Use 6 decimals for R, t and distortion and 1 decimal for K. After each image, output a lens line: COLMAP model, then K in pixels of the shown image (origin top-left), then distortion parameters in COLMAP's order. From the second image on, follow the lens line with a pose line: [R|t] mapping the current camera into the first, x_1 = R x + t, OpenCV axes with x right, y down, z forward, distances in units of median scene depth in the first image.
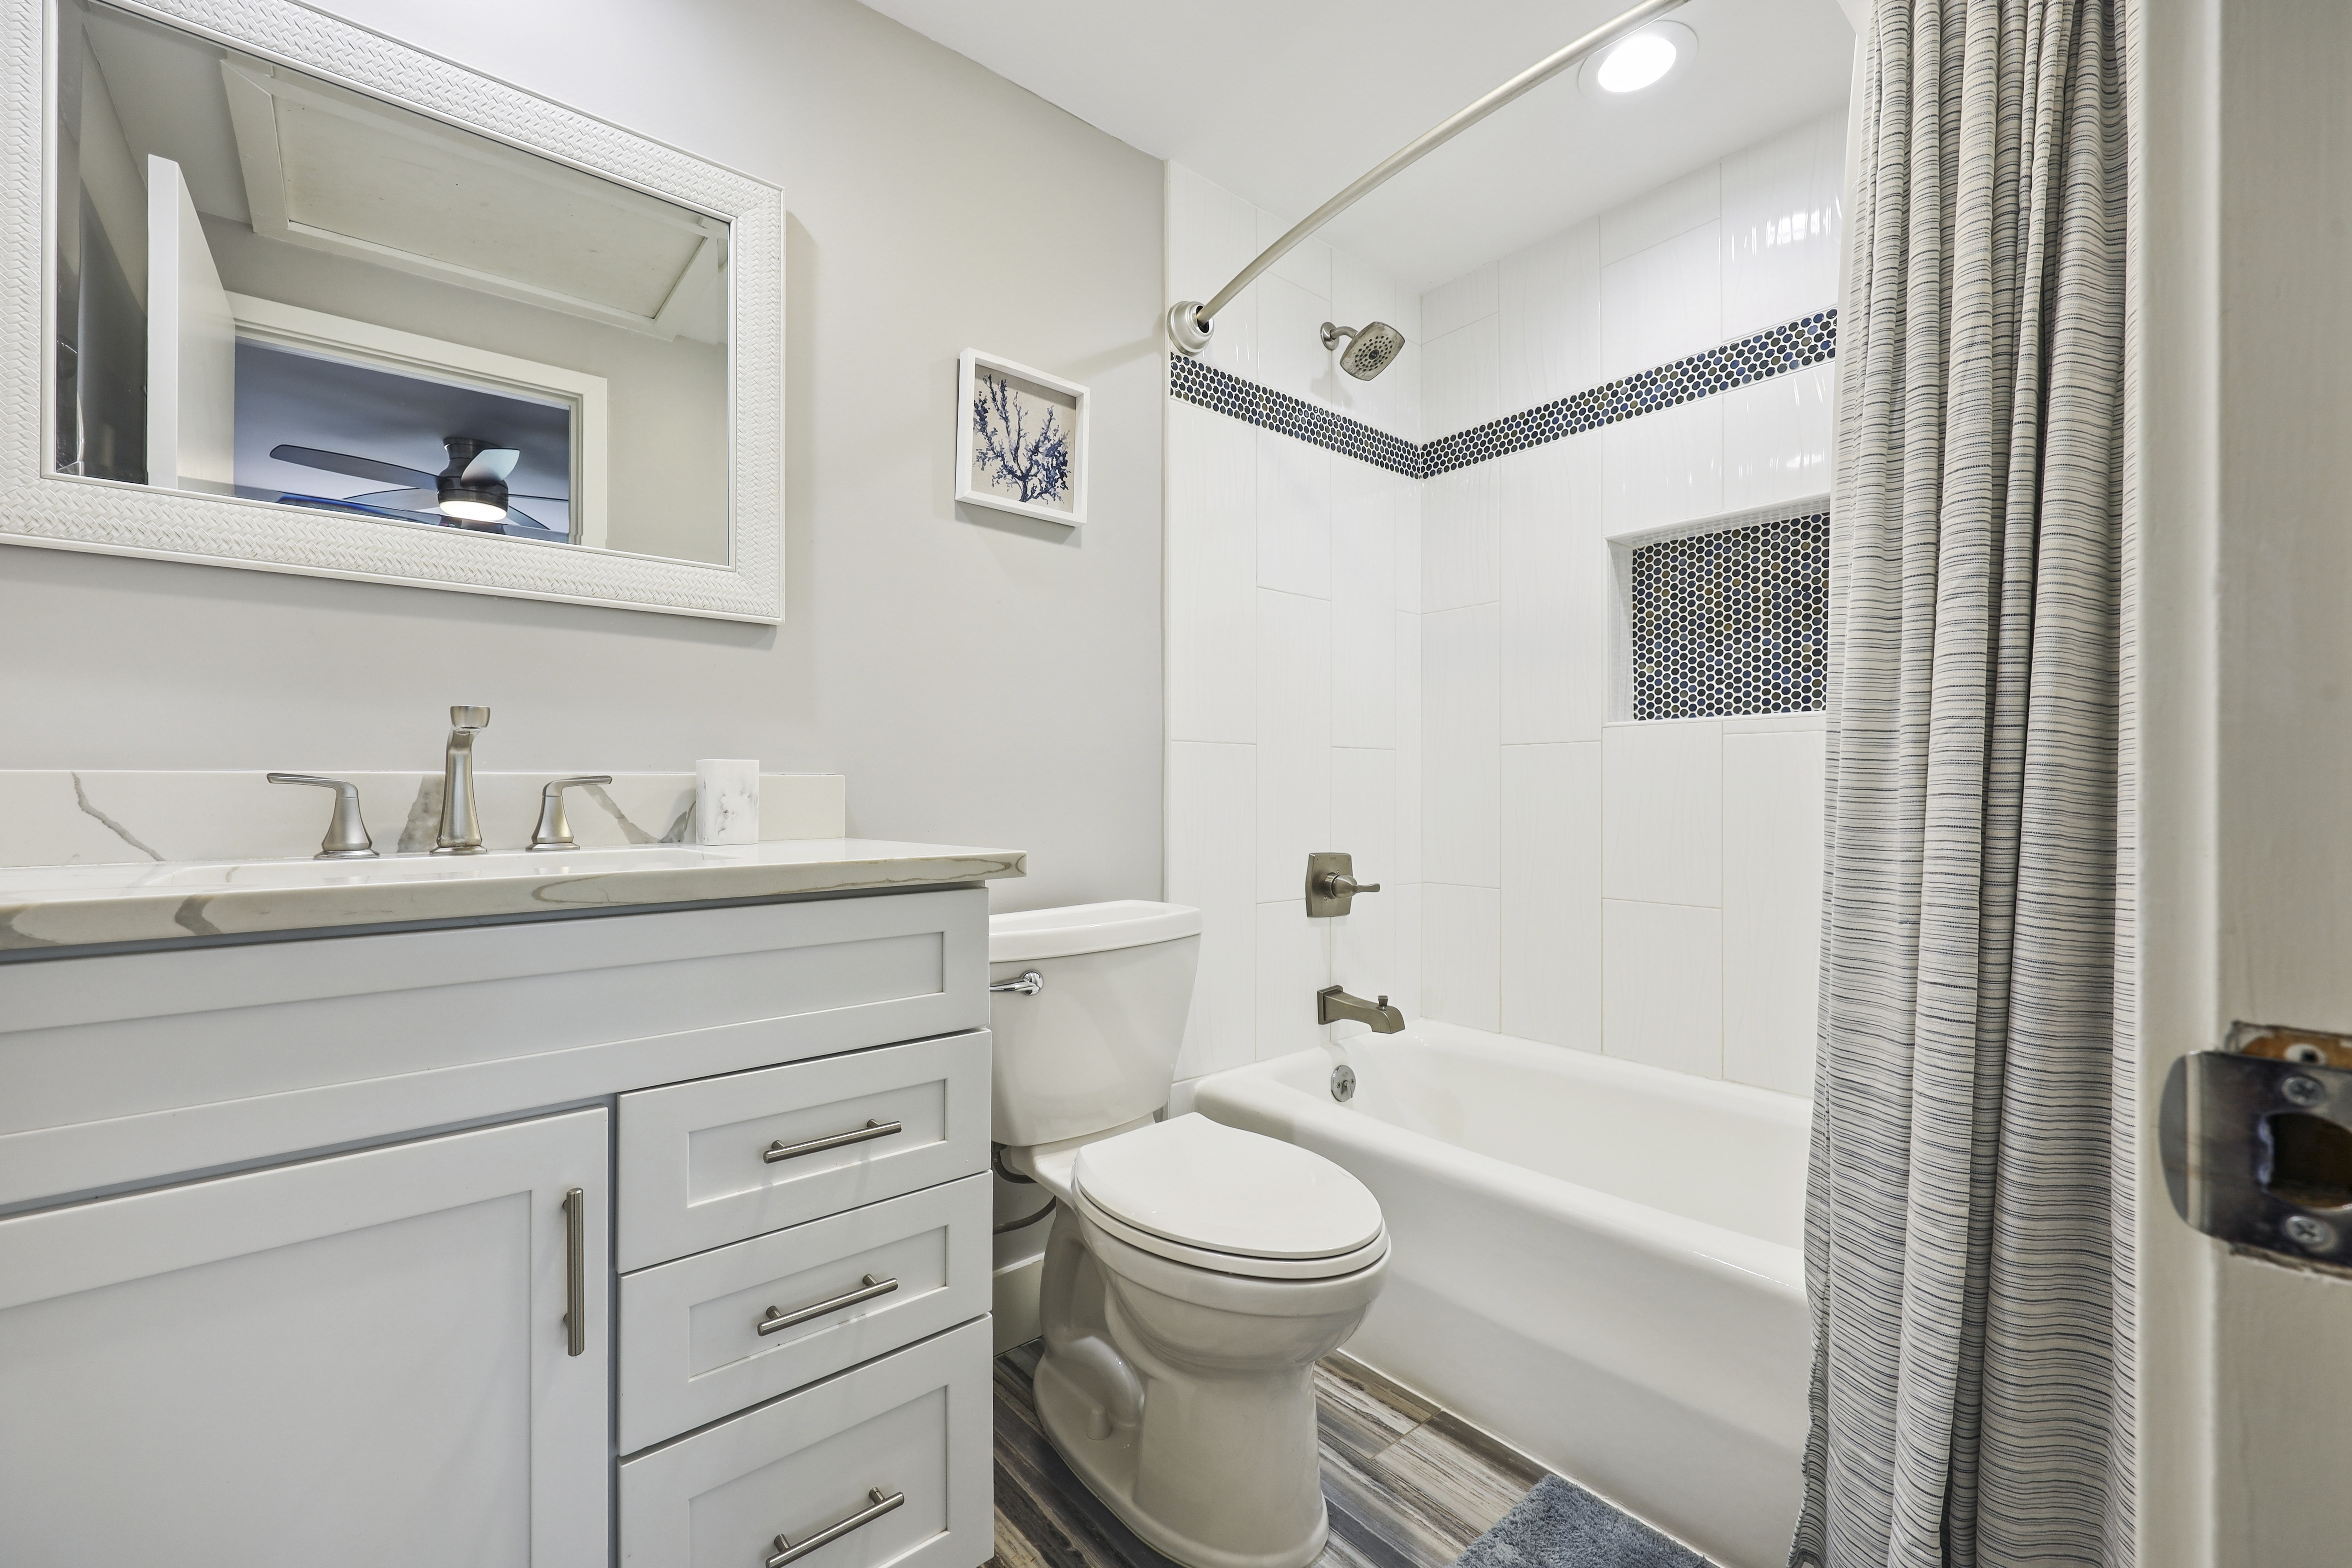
lens RADIAL K [[972.6, 0, 1162.3], [0, 972.6, 785.1], [0, 0, 1]] dist [-0.000868, 0.000173]
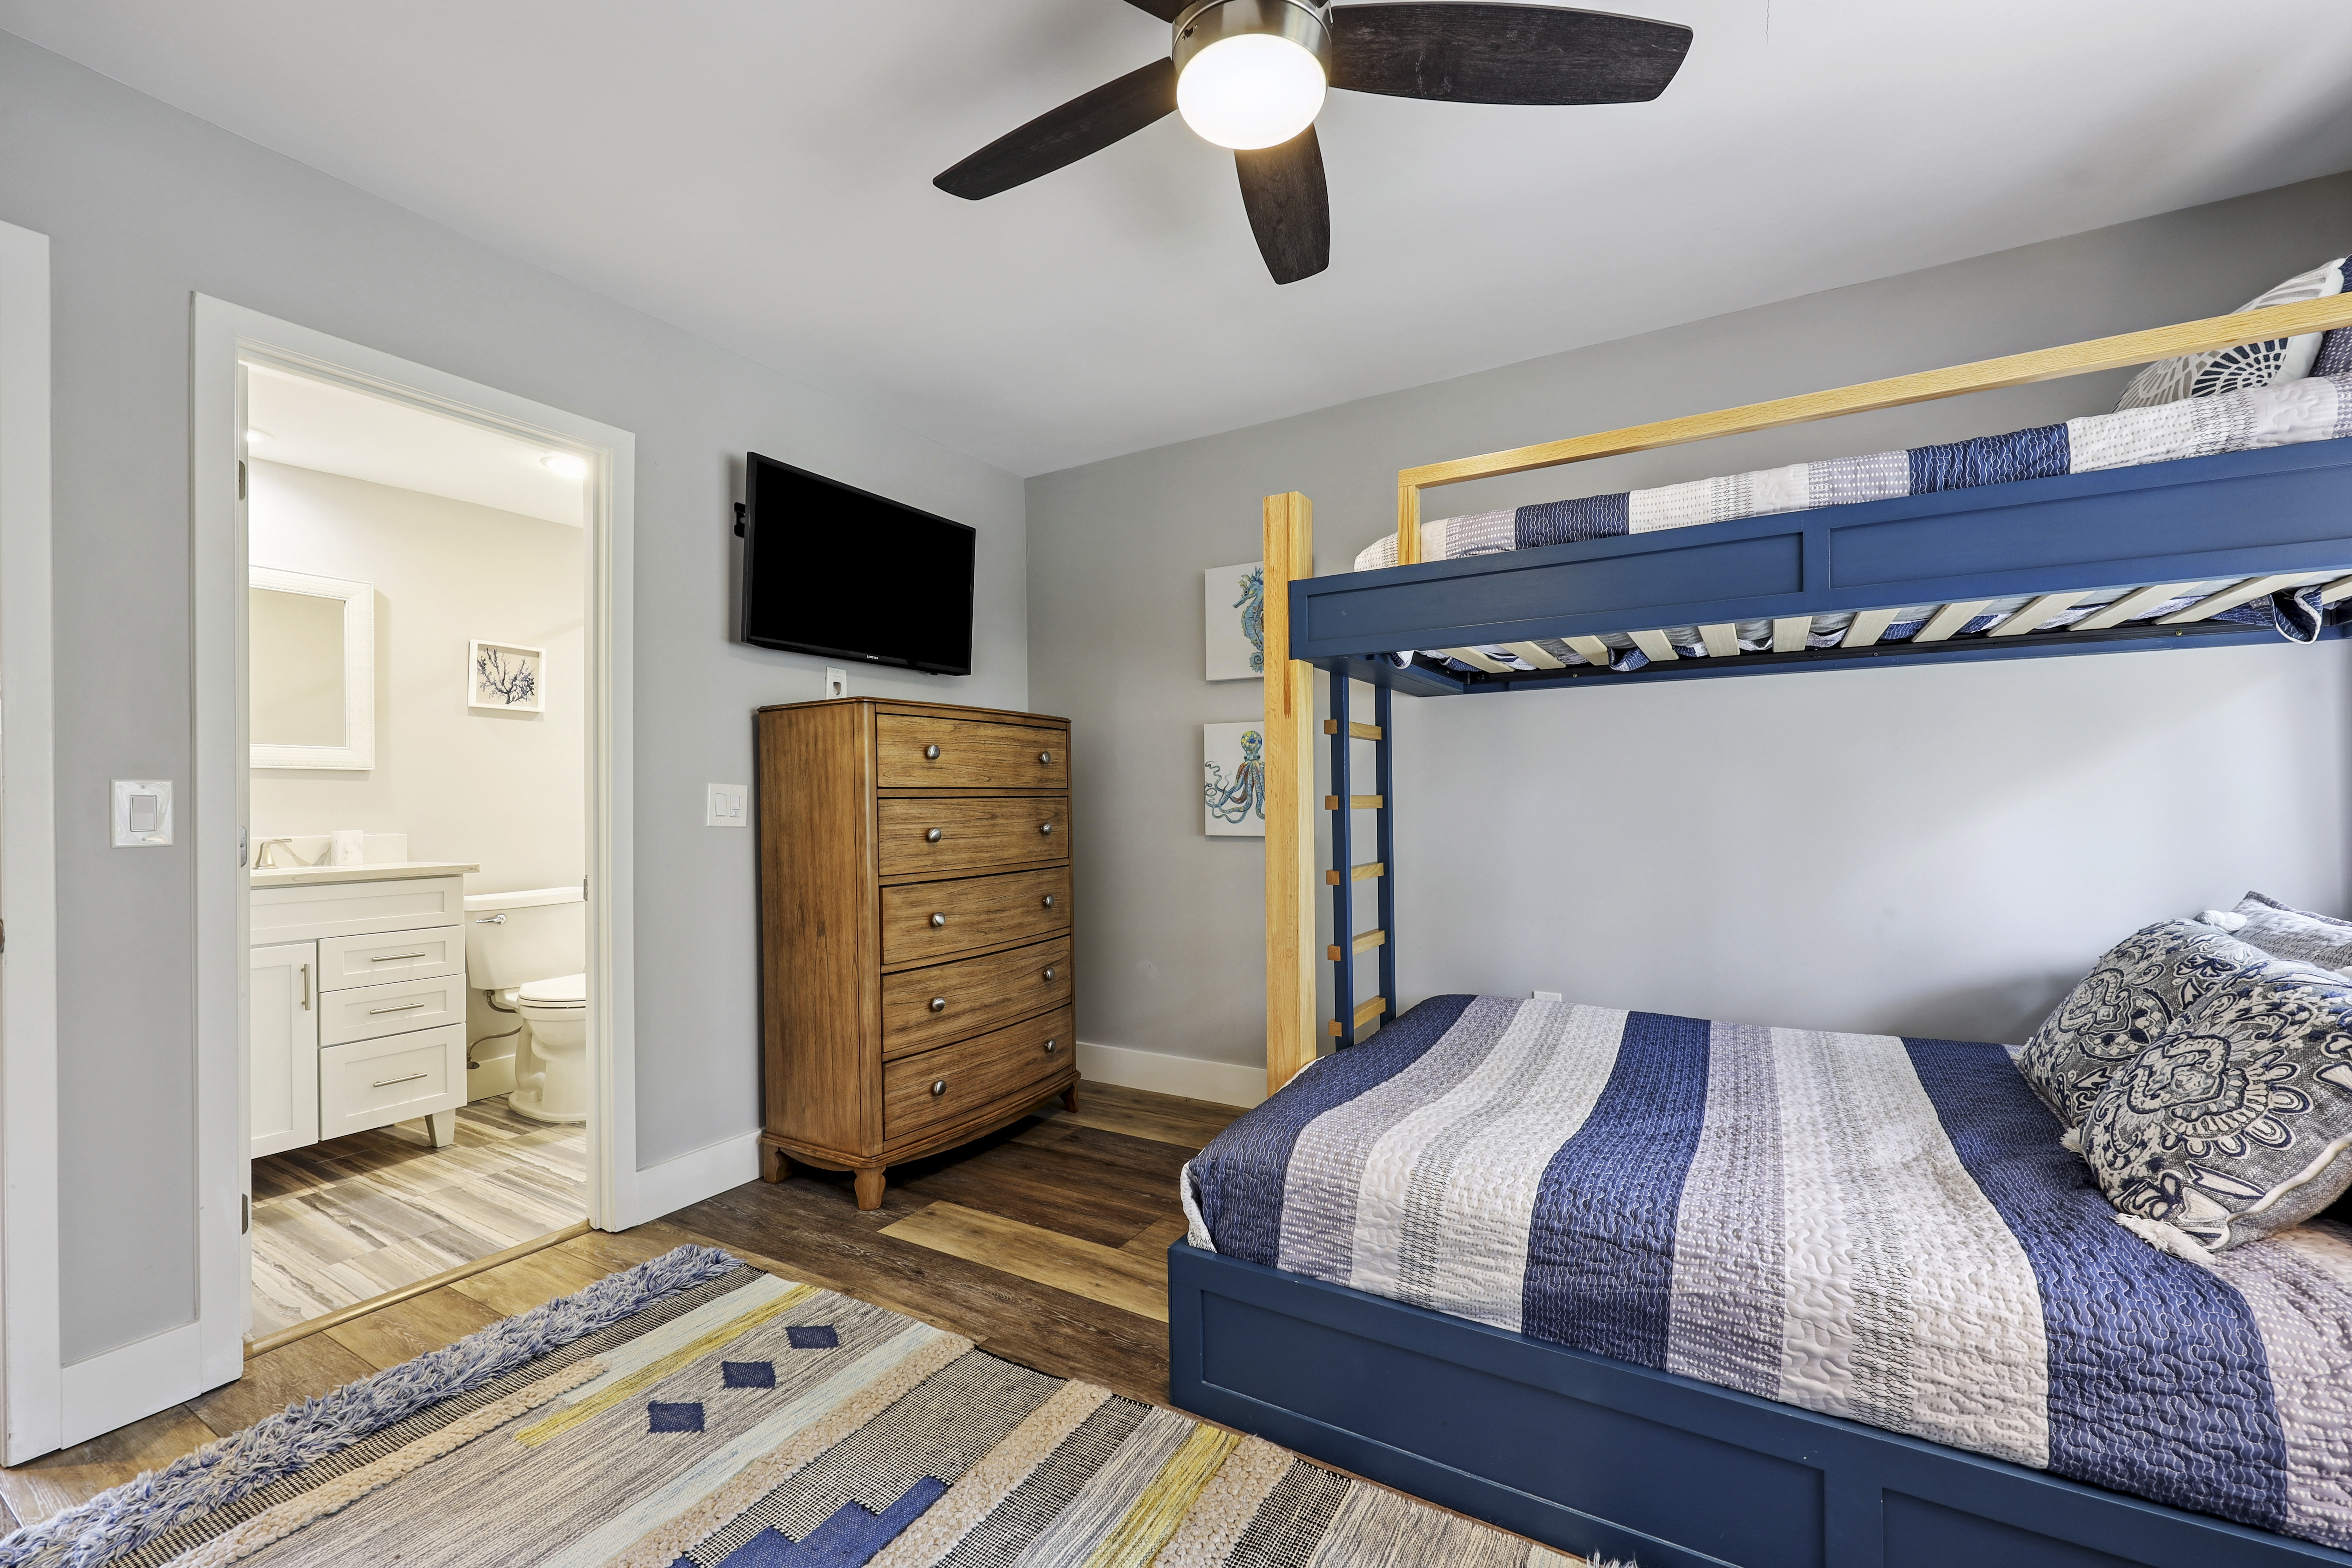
lens RADIAL K [[935.1, 0, 1160.6], [0, 935.1, 795.6], [0, 0, 1]] dist [0.001740, 0.000117]
pose [[0.941139, -0.005477, 0.337976, 0.615393], [0.006897, 0.999972, -0.003001, -0.083262], [-0.337950, 0.005156, 0.941150, -1.718435]]
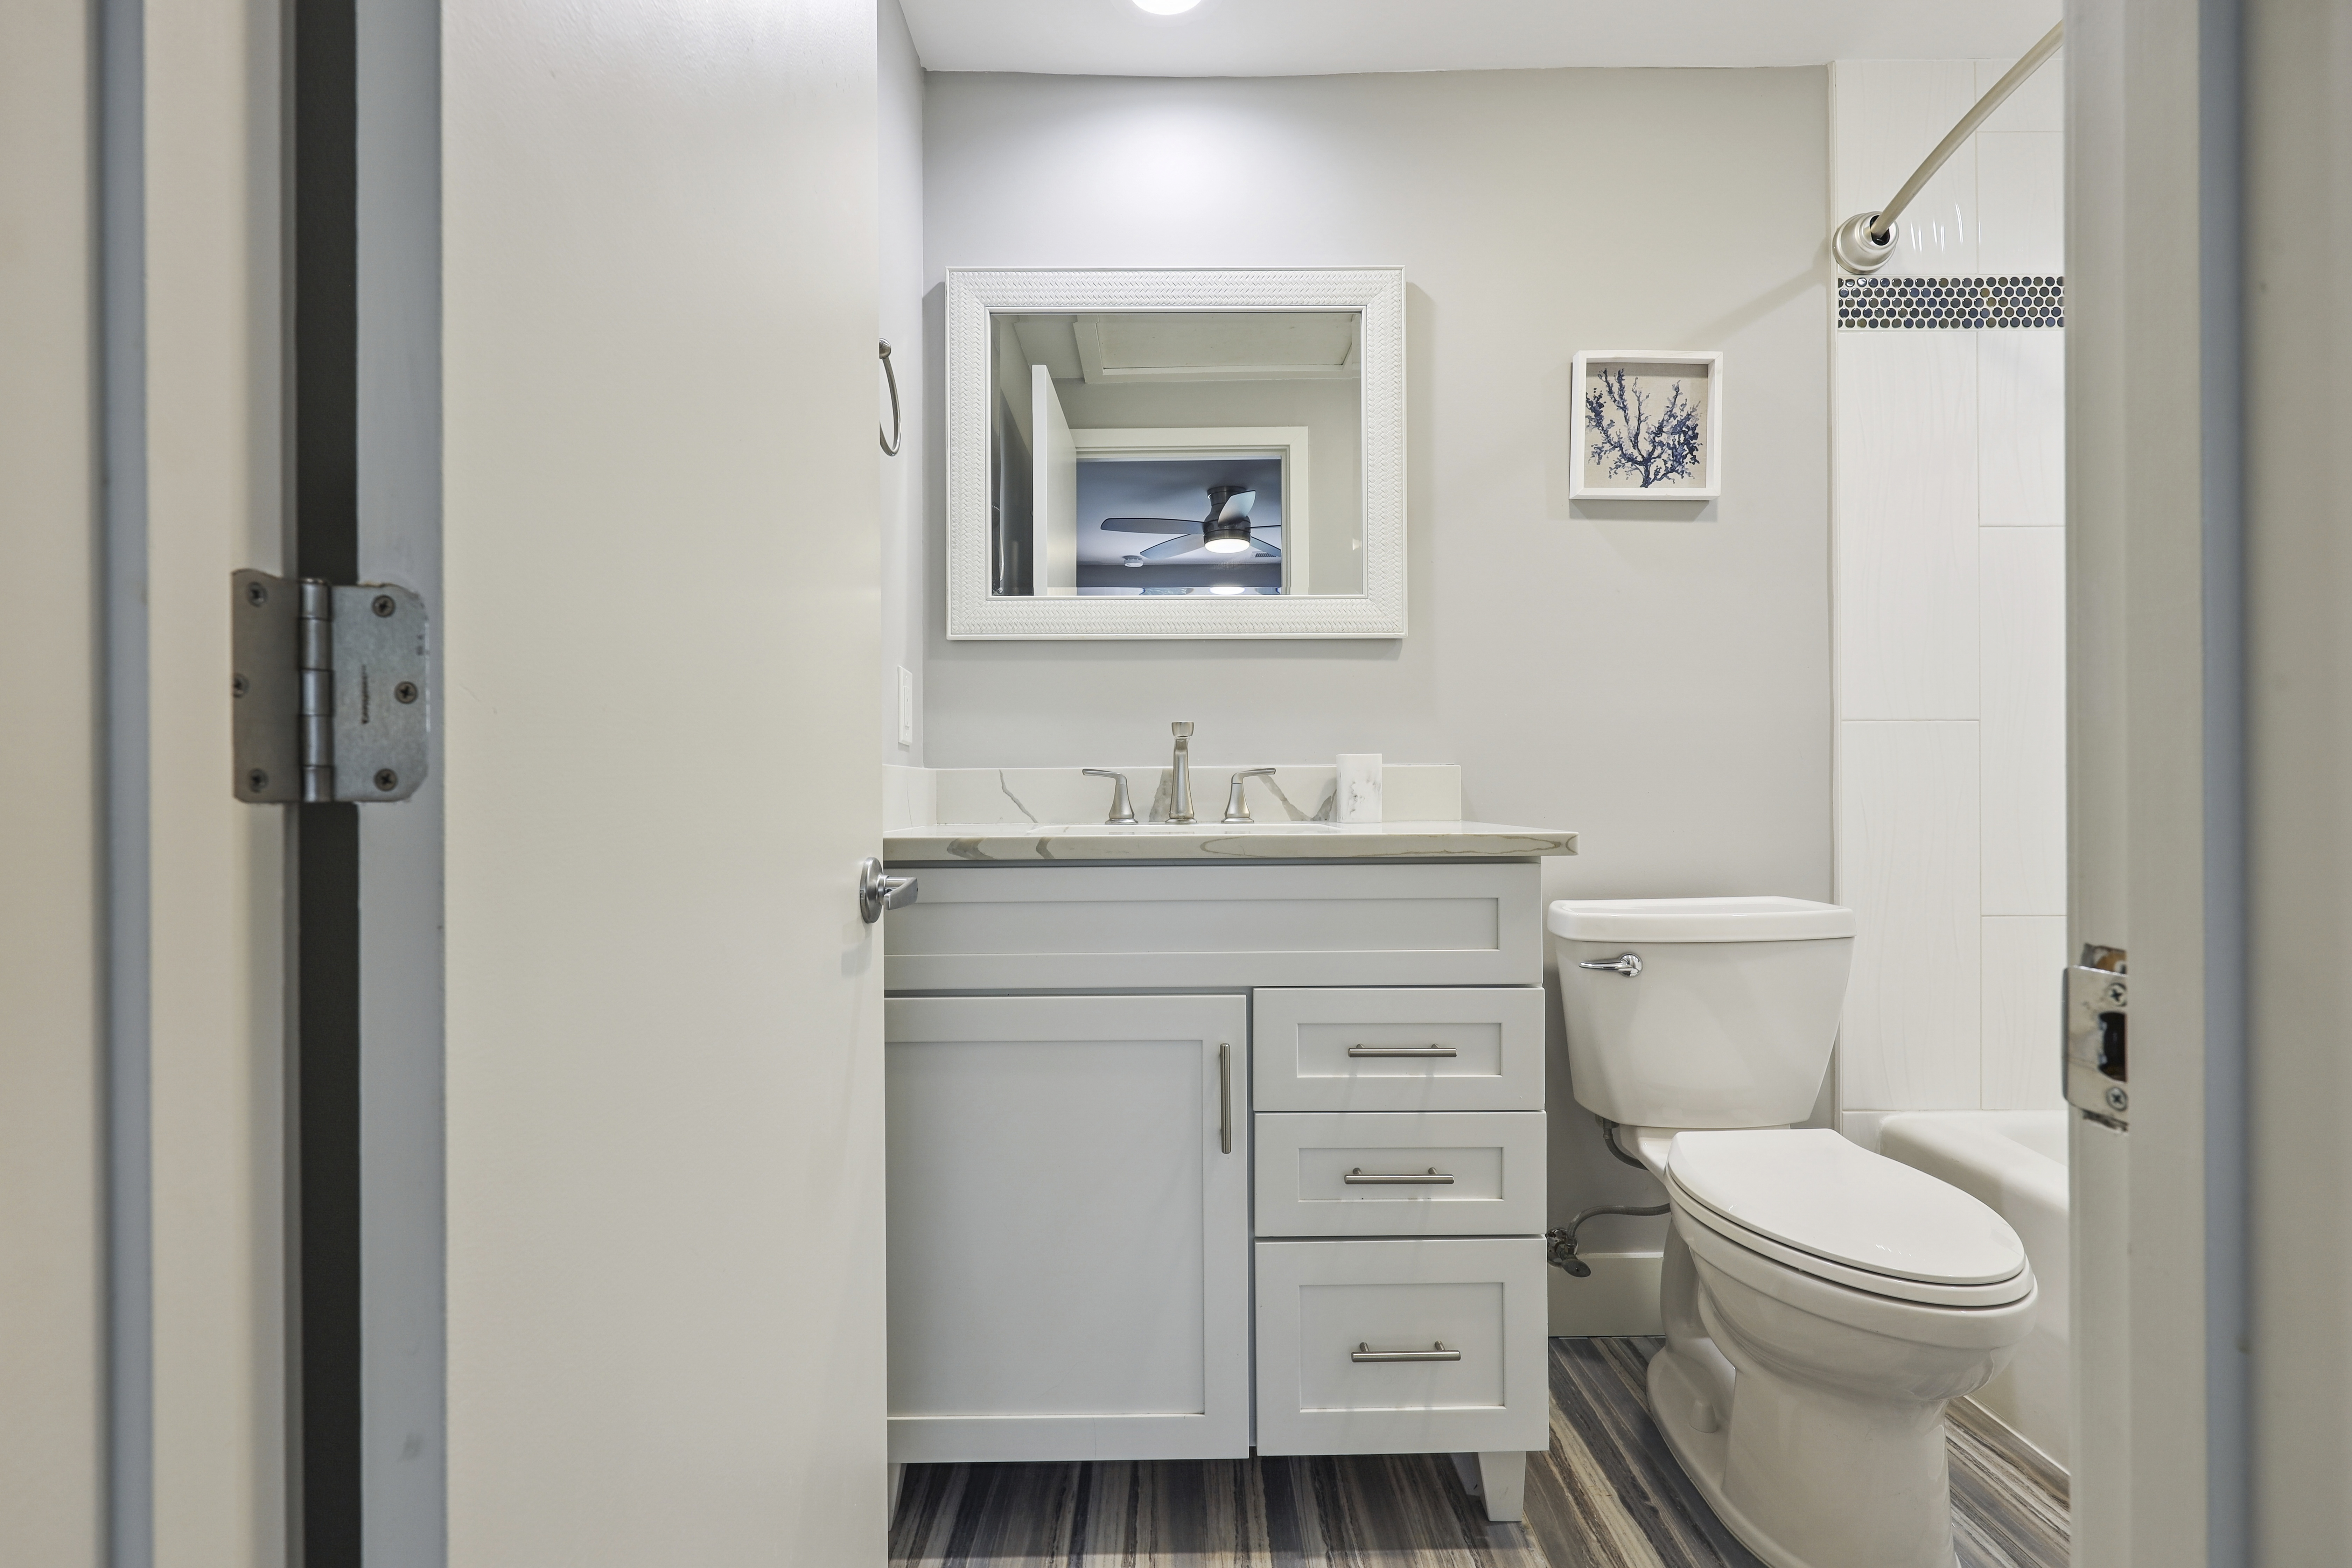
lens RADIAL K [[1066.9, 0, 1176.0], [0, 1066.9, 784.0], [0, 0, 1]] dist [0.001095, 0.000115]
pose [[0.775928, -0.000889, -0.630821, 0.203696], [0.007226, 0.999946, 0.007479, 0.000158], [0.630780, -0.010361, 0.775892, -0.175129]]
